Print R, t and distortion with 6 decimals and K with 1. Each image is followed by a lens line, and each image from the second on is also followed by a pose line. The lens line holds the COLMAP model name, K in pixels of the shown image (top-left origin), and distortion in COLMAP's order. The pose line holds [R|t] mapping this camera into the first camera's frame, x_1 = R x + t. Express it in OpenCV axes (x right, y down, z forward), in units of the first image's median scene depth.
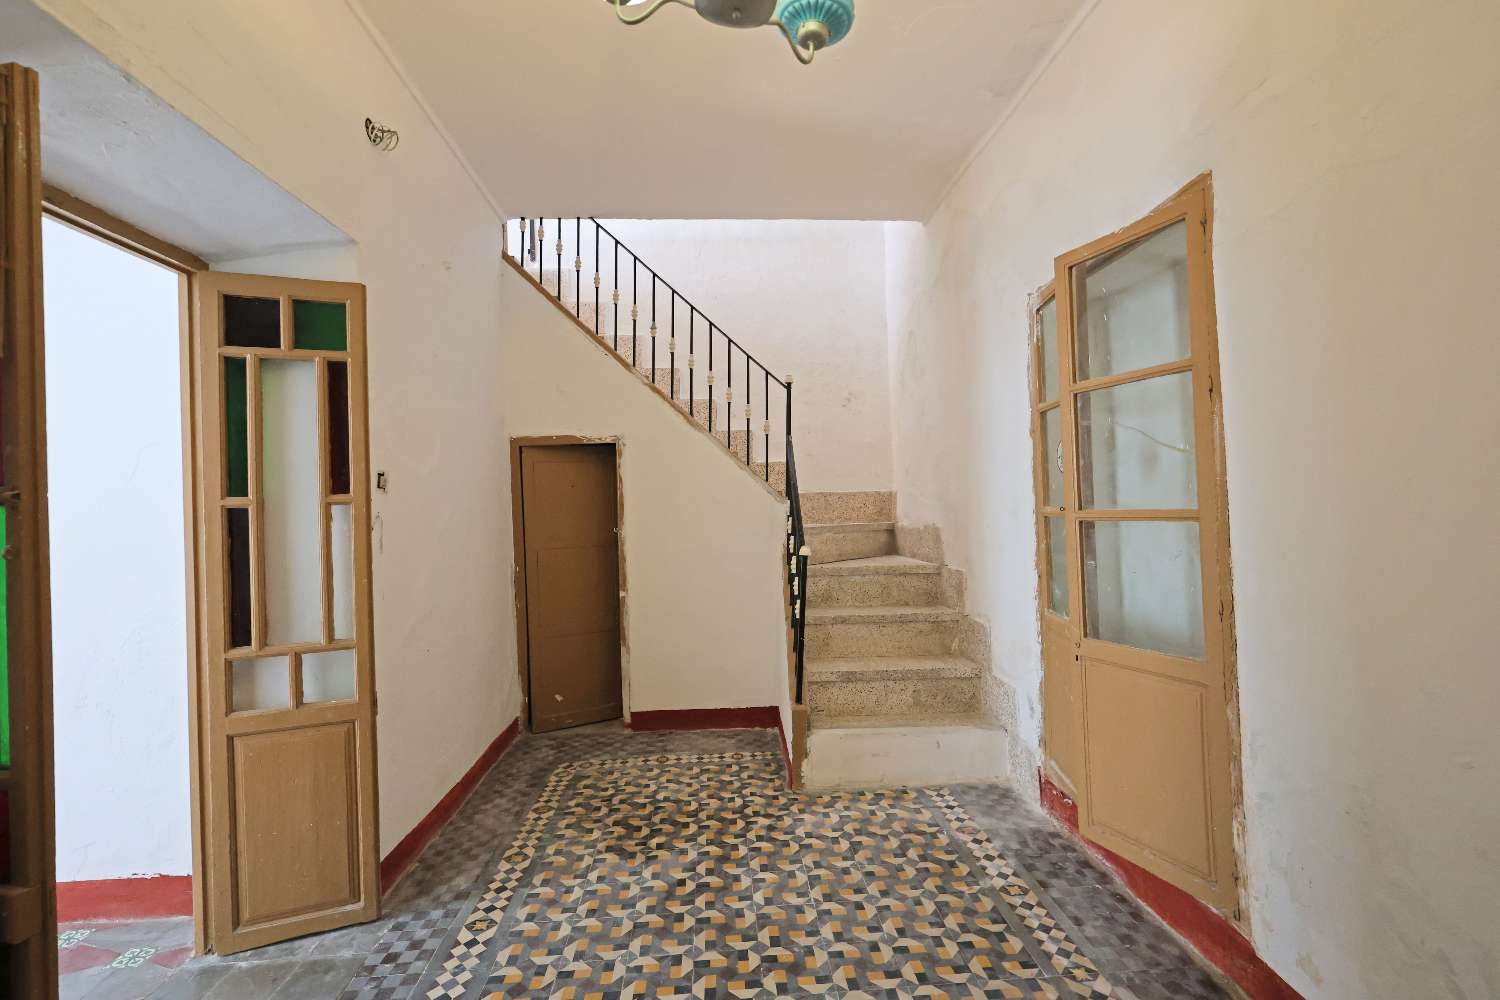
lens RADIAL K [[648.7, 0, 749.9], [0, 648.7, 493.8], [0, 0, 1]] dist [0.007900, -0.000002]
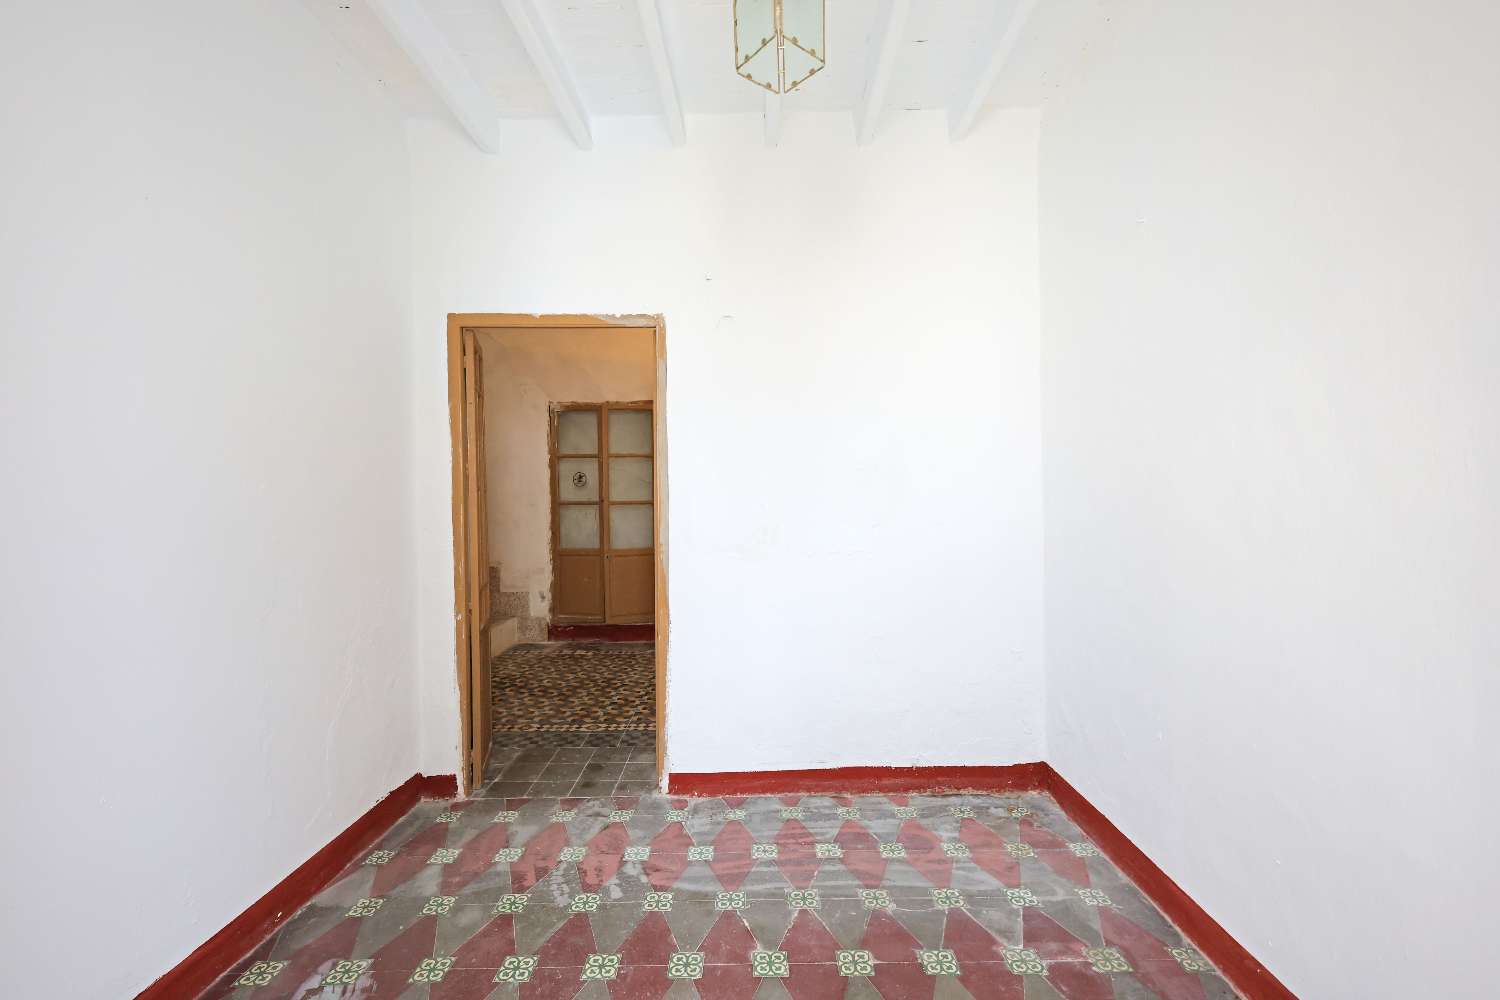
lens RADIAL K [[648.7, 0, 752.9], [0, 648.7, 502.4], [0, 0, 1]] dist [0.007900, -0.000002]
pose [[0.059830, 0.009483, 0.998164, -1.969455], [-0.006278, 0.999939, -0.009123, 0.048620], [-0.998189, -0.005720, 0.059886, 0.245282]]
